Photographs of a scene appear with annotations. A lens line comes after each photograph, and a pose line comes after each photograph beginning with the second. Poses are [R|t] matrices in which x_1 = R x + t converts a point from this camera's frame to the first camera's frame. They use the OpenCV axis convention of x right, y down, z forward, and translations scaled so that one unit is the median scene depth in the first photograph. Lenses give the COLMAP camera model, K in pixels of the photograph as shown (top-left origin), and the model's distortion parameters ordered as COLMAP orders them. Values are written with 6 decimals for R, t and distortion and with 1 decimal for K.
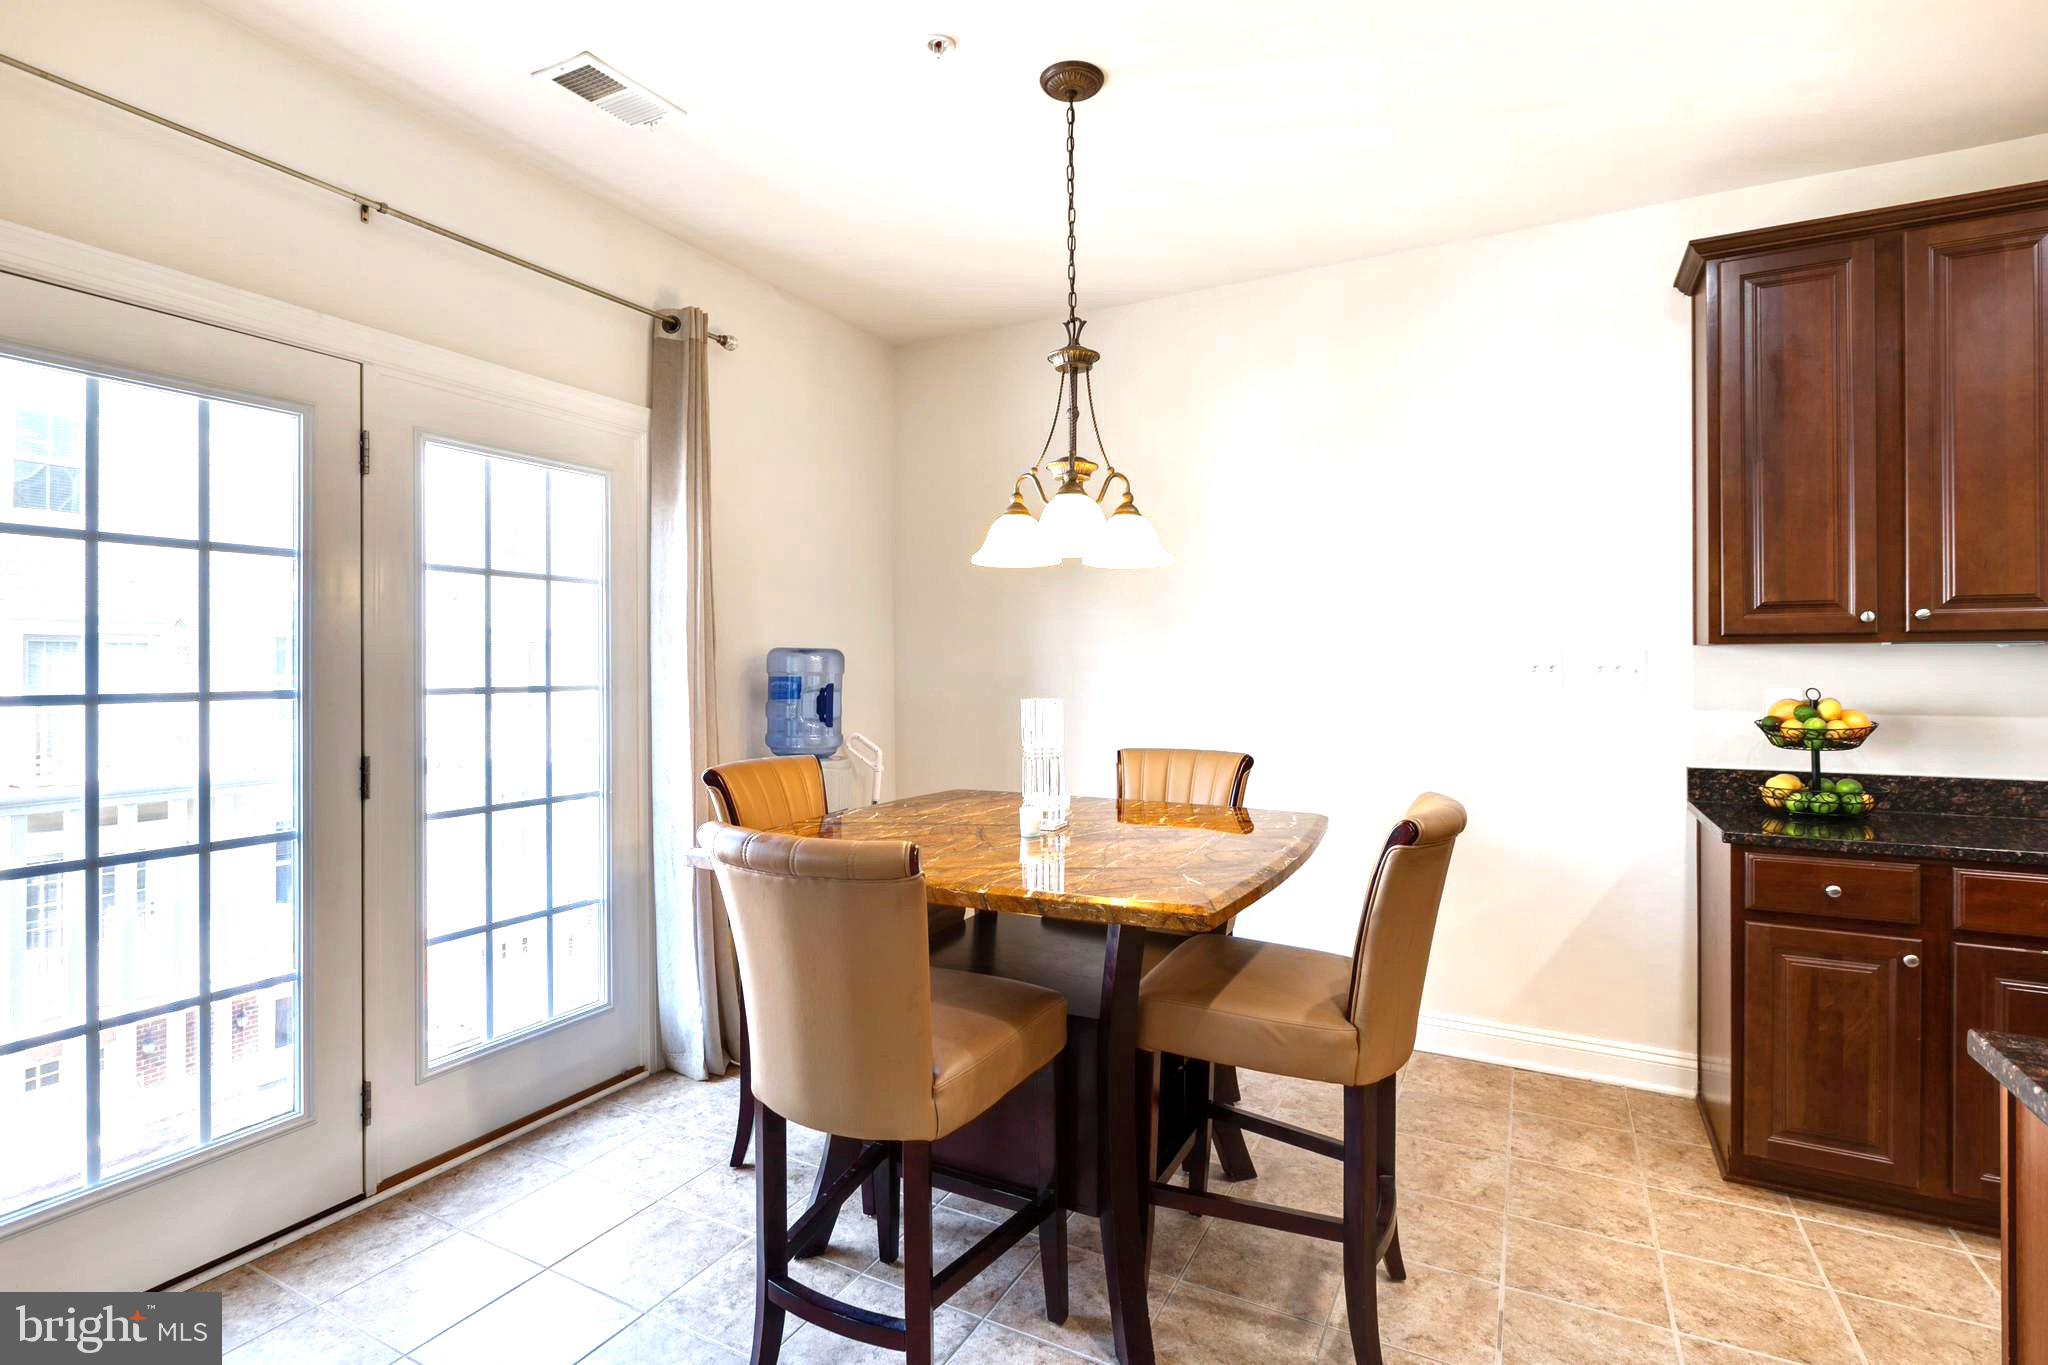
lens RADIAL K [[974.1, 0, 1012.9], [0, 974.1, 660.5], [0, 0, 1]] dist [-0.004345, -0.000661]
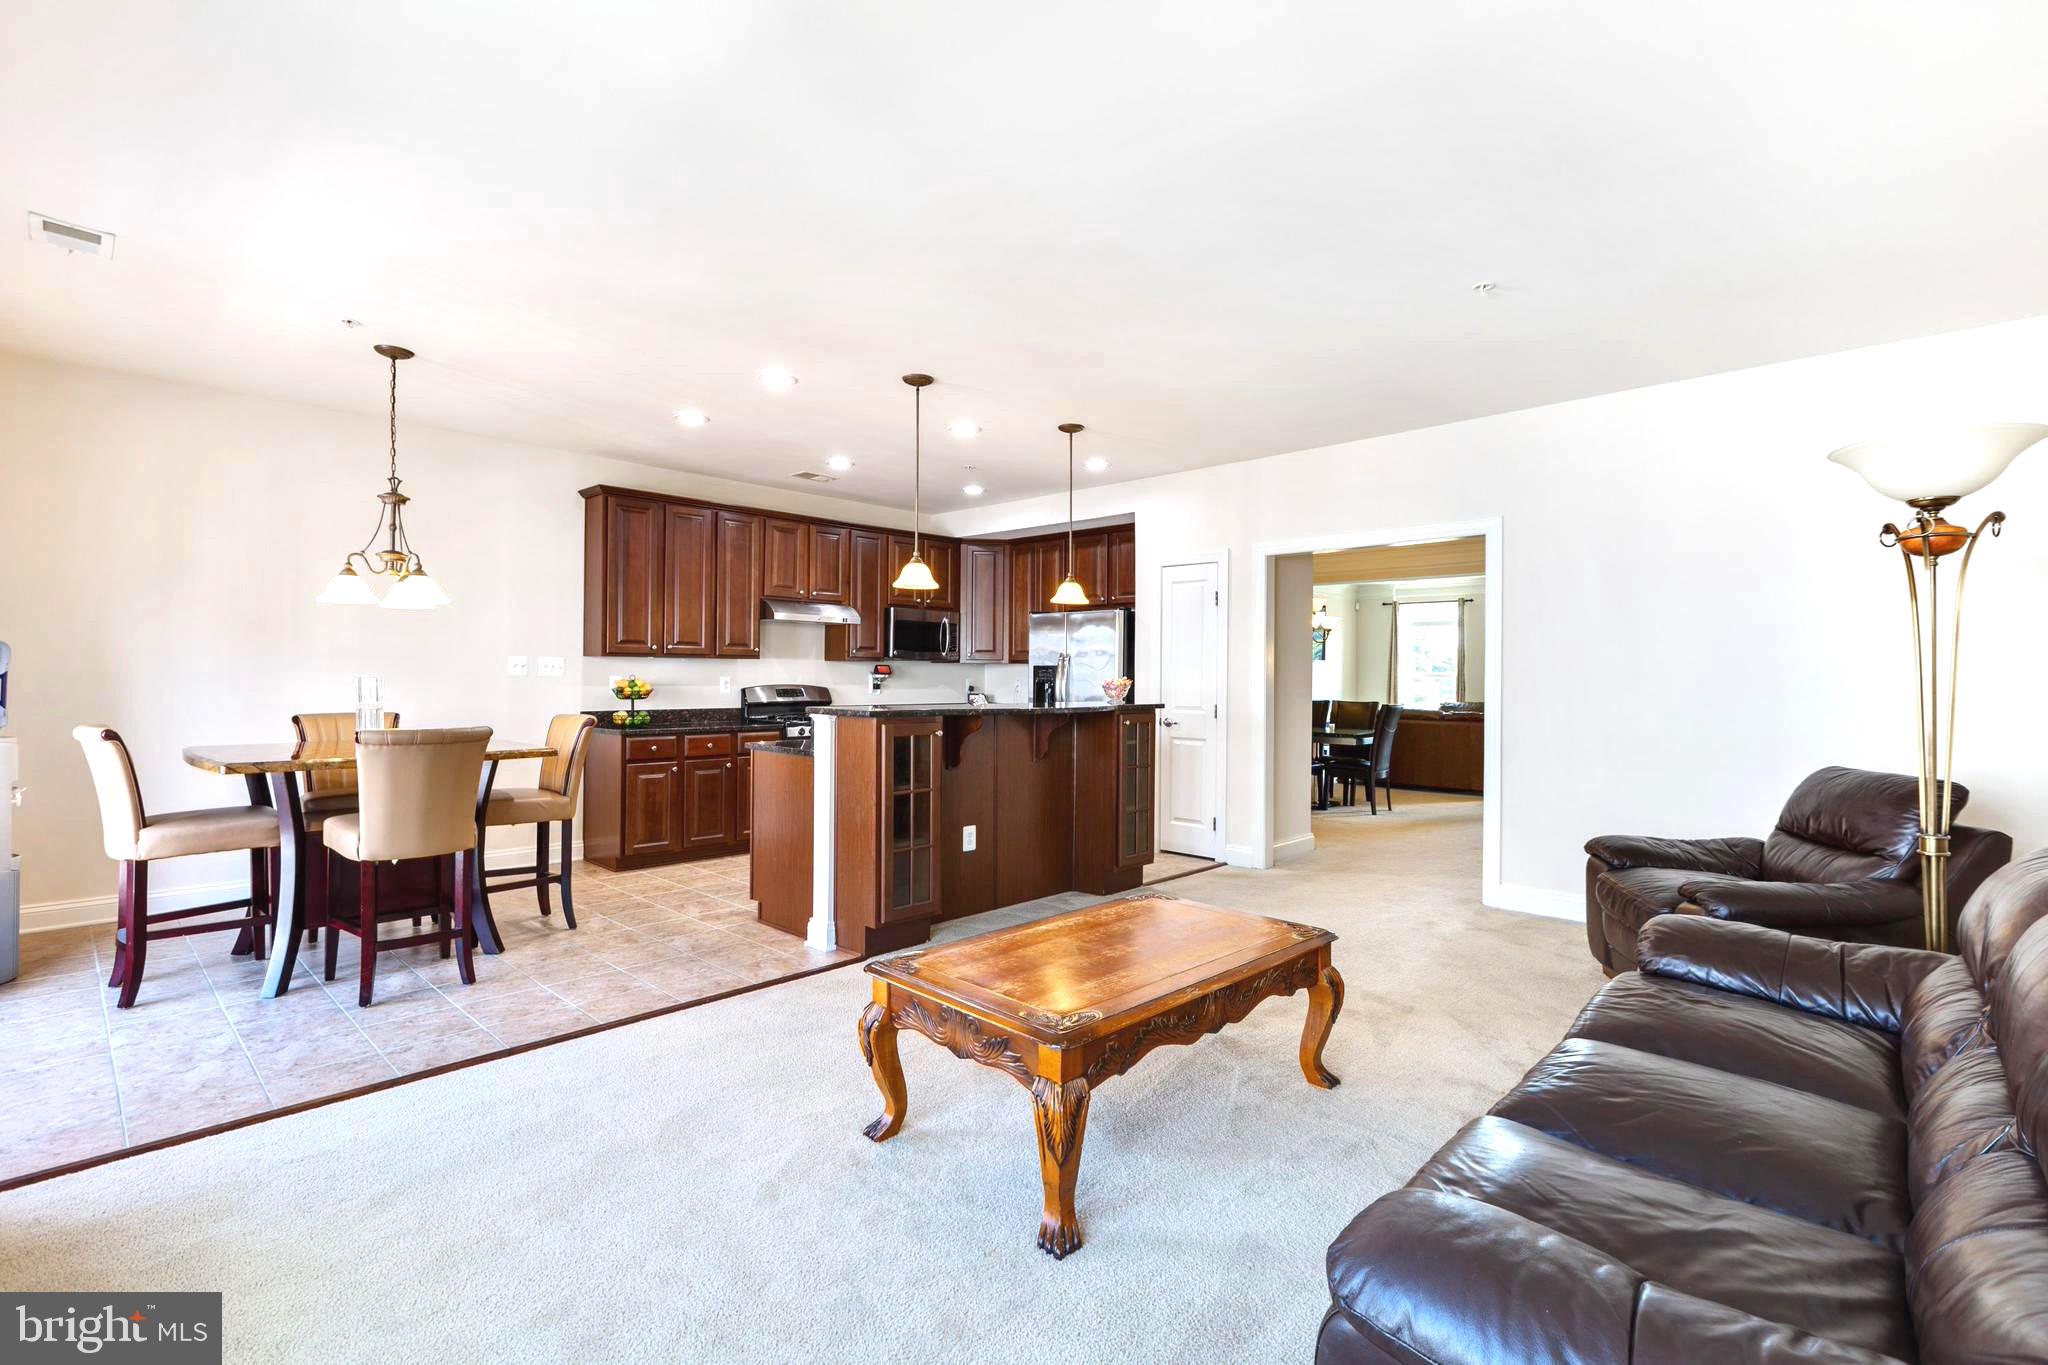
lens RADIAL K [[921.3, 0, 1019.6], [0, 921.3, 675.5], [0, 0, 1]] dist [-0.000185, 0.000527]
pose [[0.267941, 0.003766, 0.963428, -1.232086], [-0.011657, 0.999932, -0.000667, 0.020616], [-0.963365, -0.011052, 0.267967, -0.610053]]
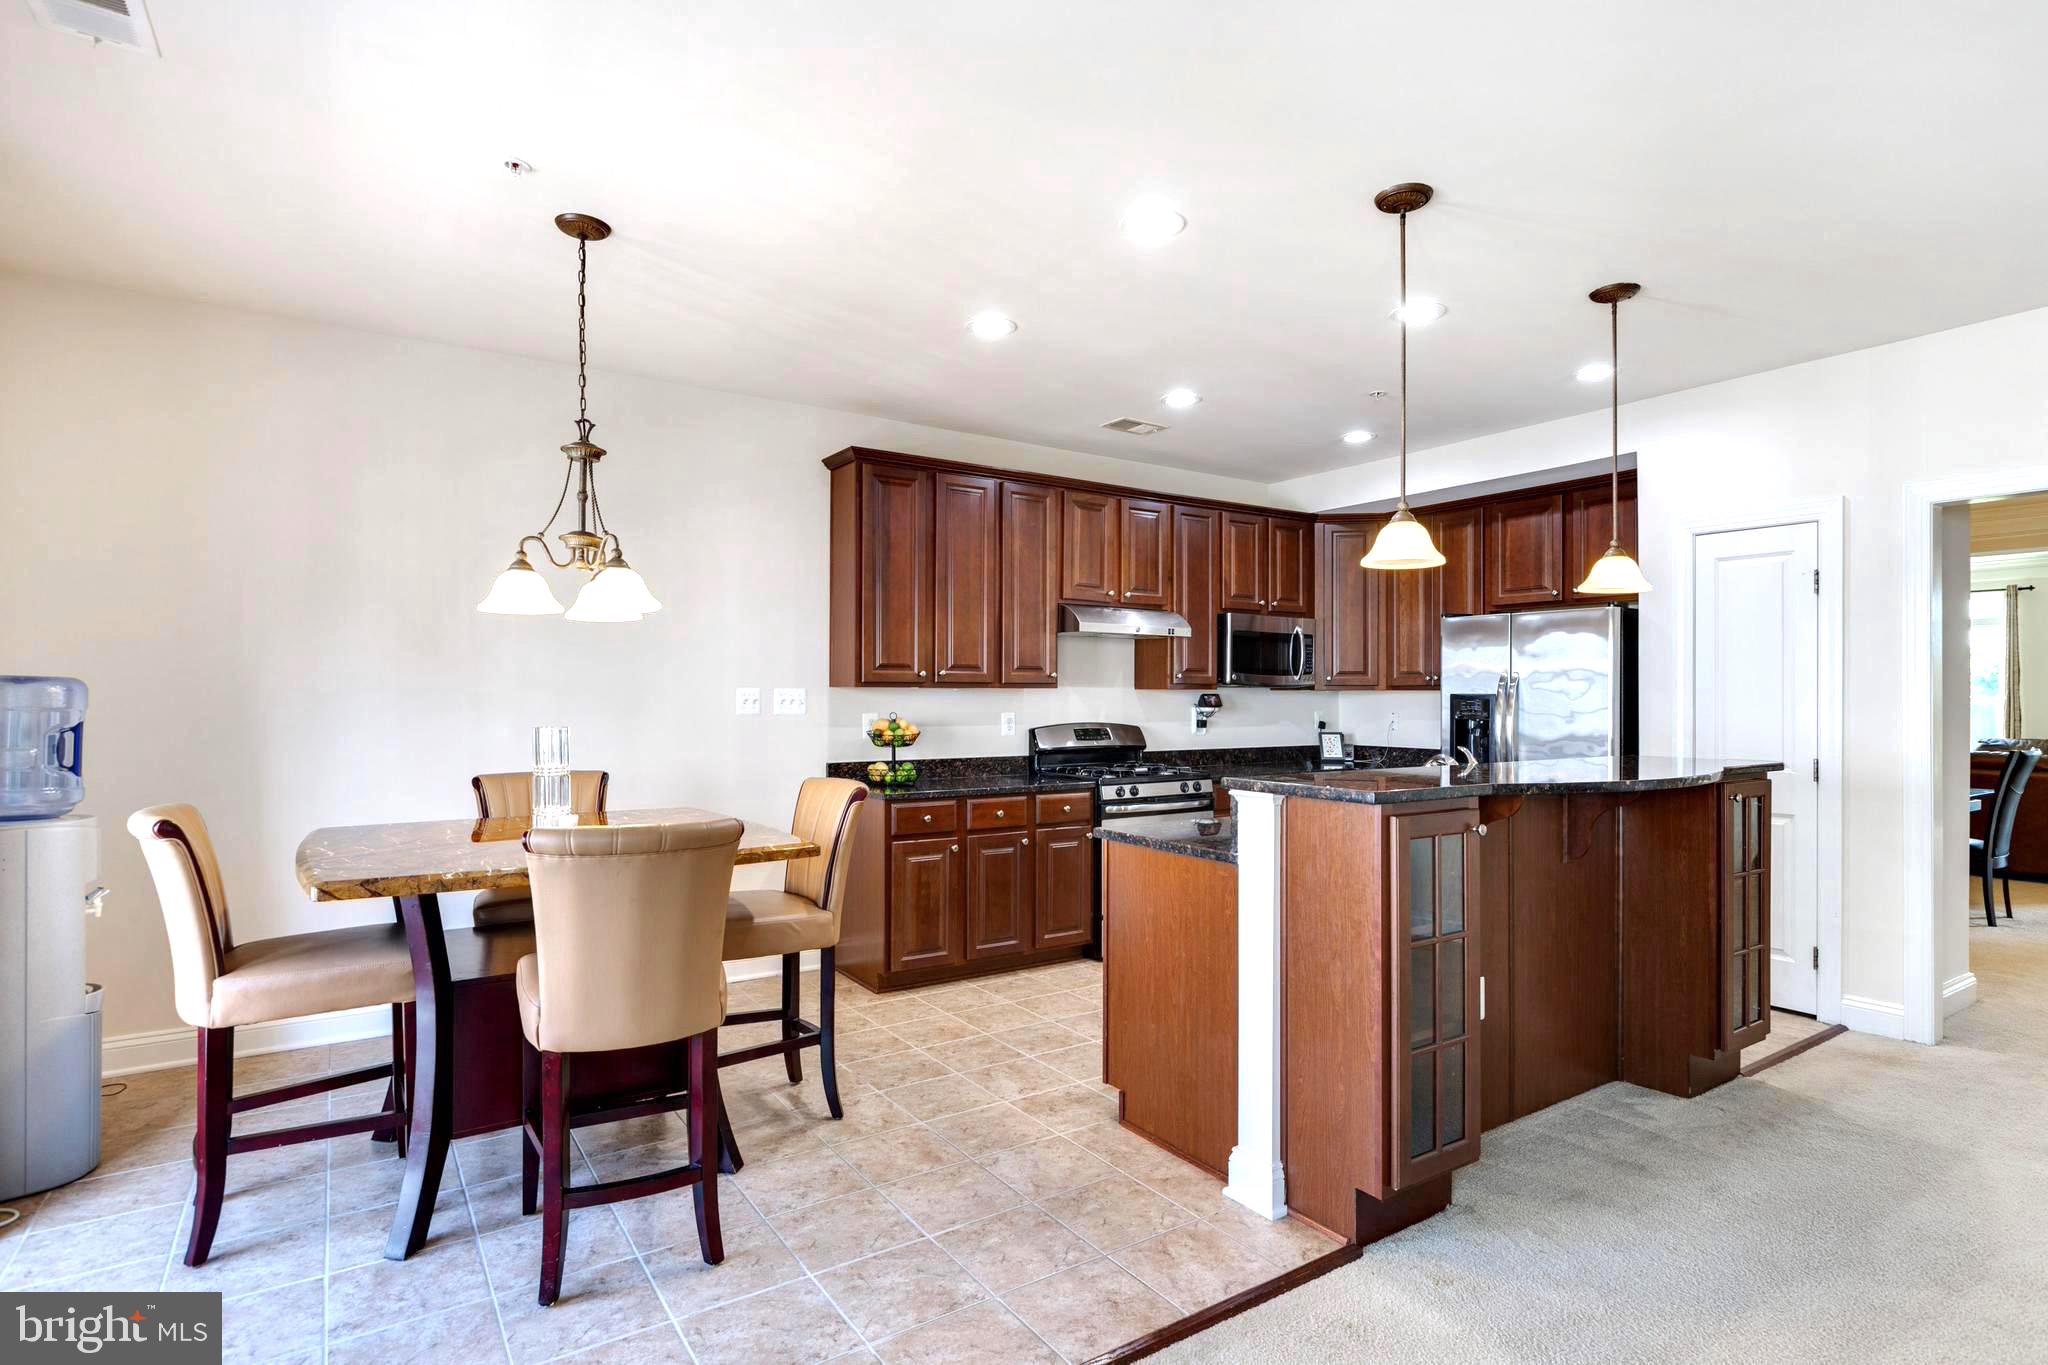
lens RADIAL K [[1028.5, 0, 1028.1], [0, 1028.5, 694.9], [0, 0, 1]] dist [-0.002833, -0.000428]
pose [[0.467942, 0.004868, 0.883746, -0.758263], [-0.005959, 0.999979, -0.002353, -0.001051], [-0.883739, -0.004165, 0.467961, -0.103868]]
